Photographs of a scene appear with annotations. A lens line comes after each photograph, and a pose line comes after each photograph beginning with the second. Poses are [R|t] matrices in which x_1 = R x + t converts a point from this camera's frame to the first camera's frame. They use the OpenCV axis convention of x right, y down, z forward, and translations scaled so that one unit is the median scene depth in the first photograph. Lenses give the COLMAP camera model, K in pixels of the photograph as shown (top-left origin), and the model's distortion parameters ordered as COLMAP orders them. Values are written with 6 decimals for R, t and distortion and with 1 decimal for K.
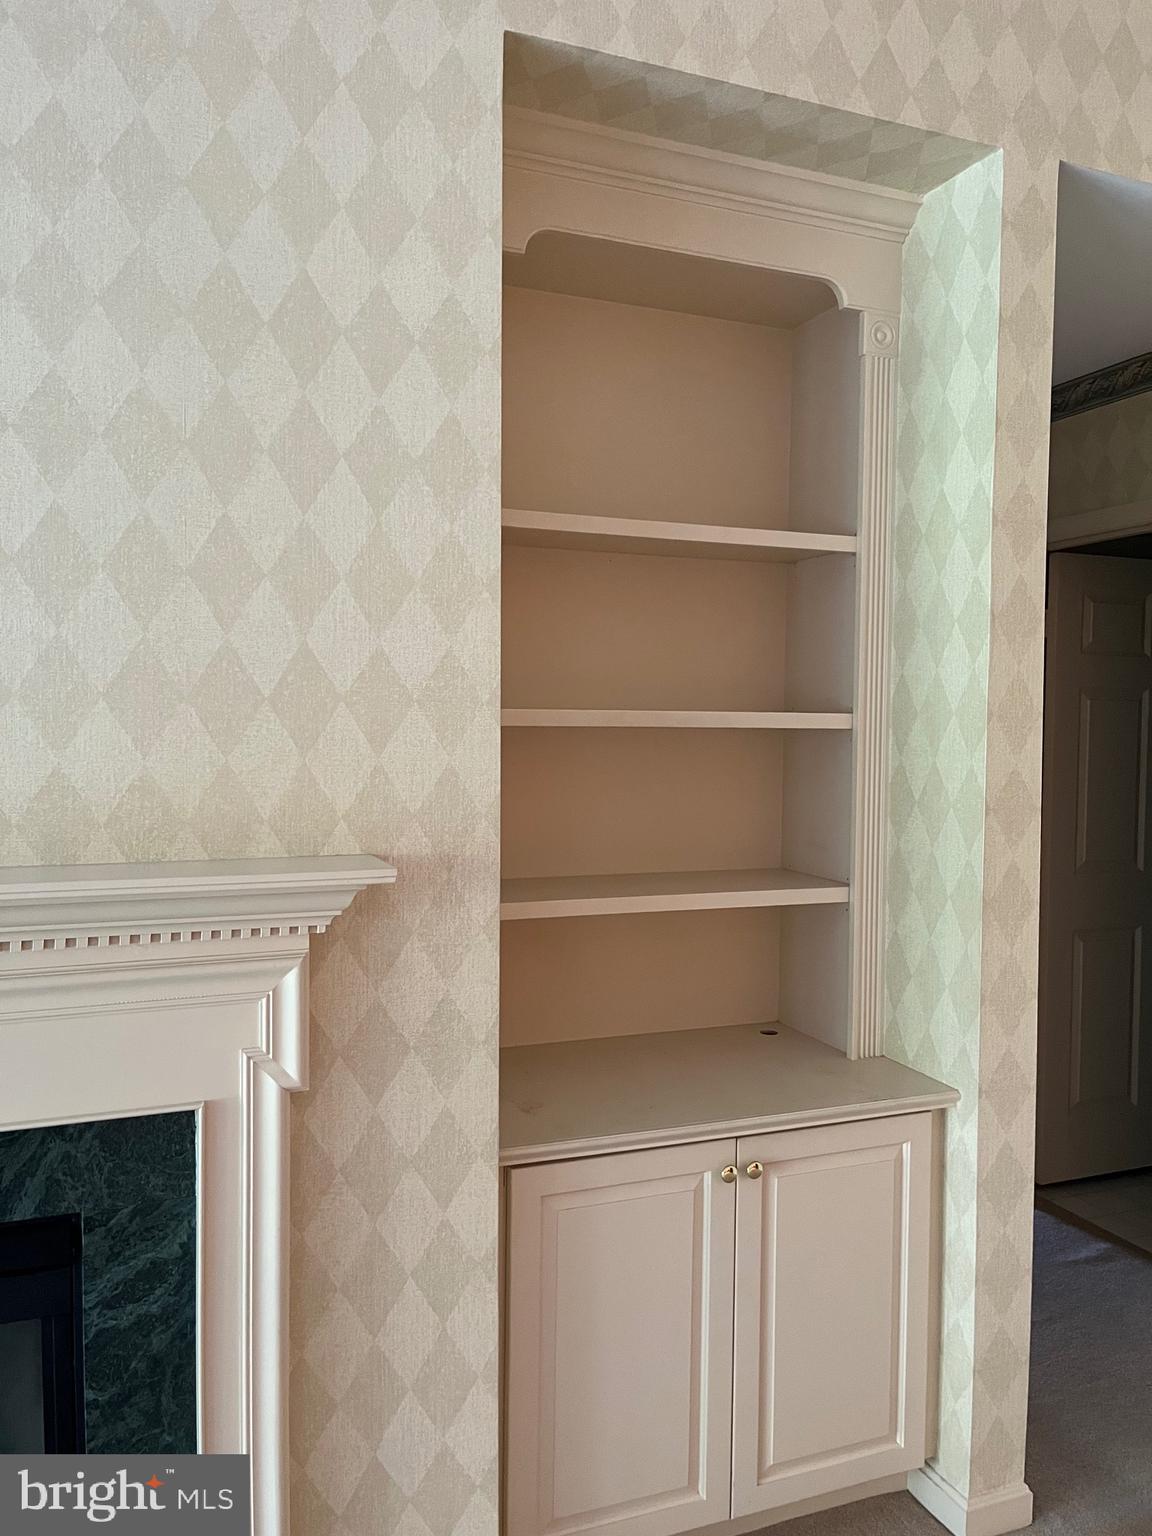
lens RADIAL K [[1163.7, 0, 580.4], [0, 1163.7, 766.9], [0, 0, 1]] dist [0.022259, -0.027395]
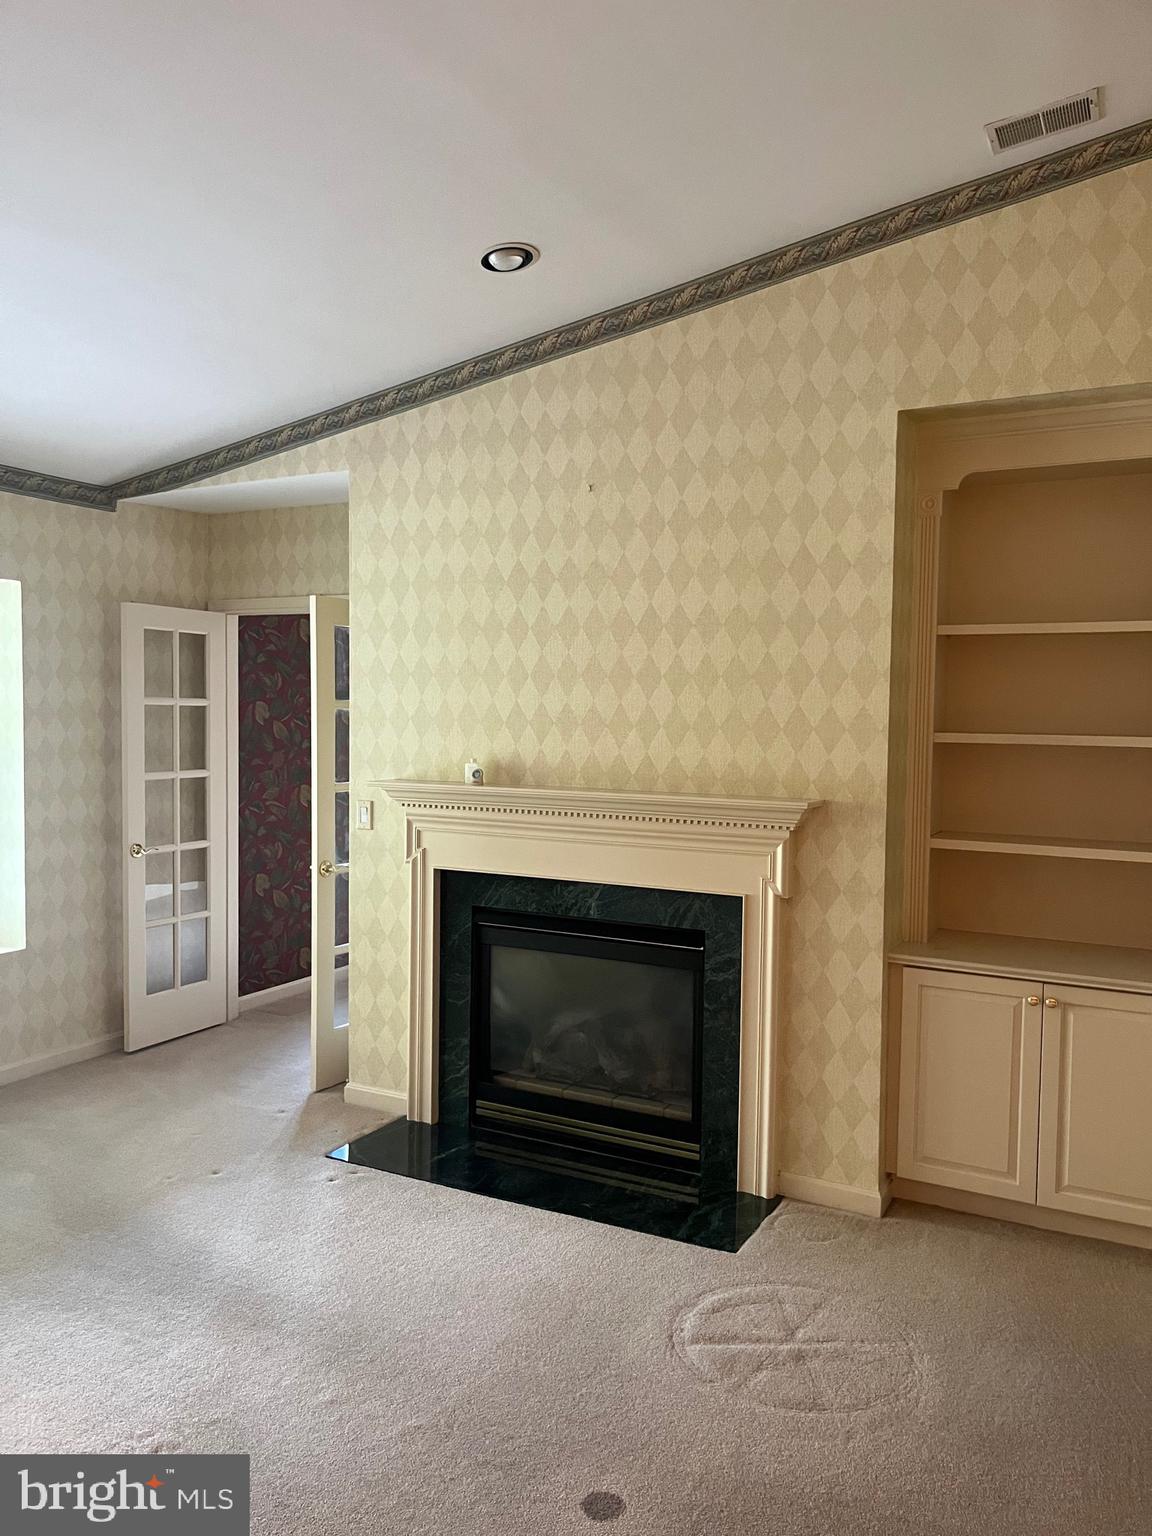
lens RADIAL K [[1163.7, 0, 573.5], [0, 1163.7, 770.4], [0, 0, 1]] dist [0.022259, -0.027395]
pose [[0.651532, 0.036758, -0.757730, 1.255829], [-0.041280, 0.999063, 0.012970, 0.011221], [0.757497, 0.022829, 0.652439, -0.851720]]
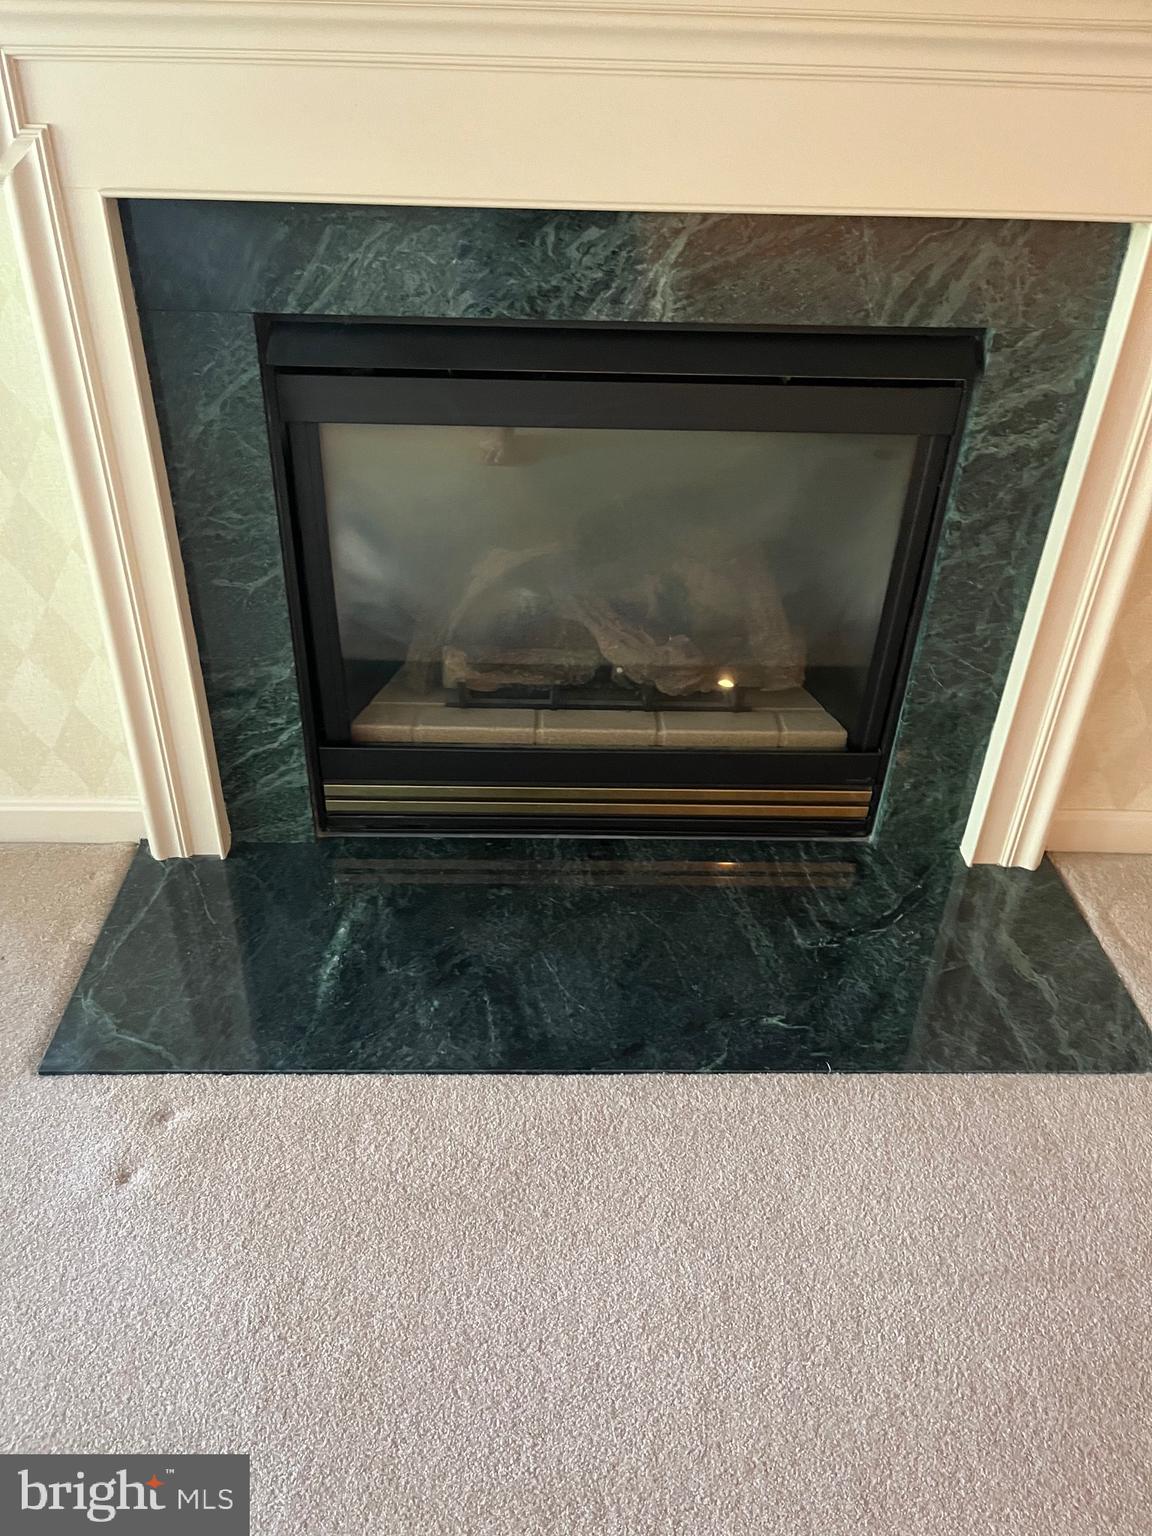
lens RADIAL K [[1163.7, 0, 568.5], [0, 1163.7, 762.4], [0, 0, 1]] dist [0.022259, -0.027395]
pose [[0.935097, 0.207480, -0.287306, -0.391025], [-0.028441, 0.852024, 0.522729, 0.187699], [0.353248, -0.480631, 0.802627, -0.059868]]
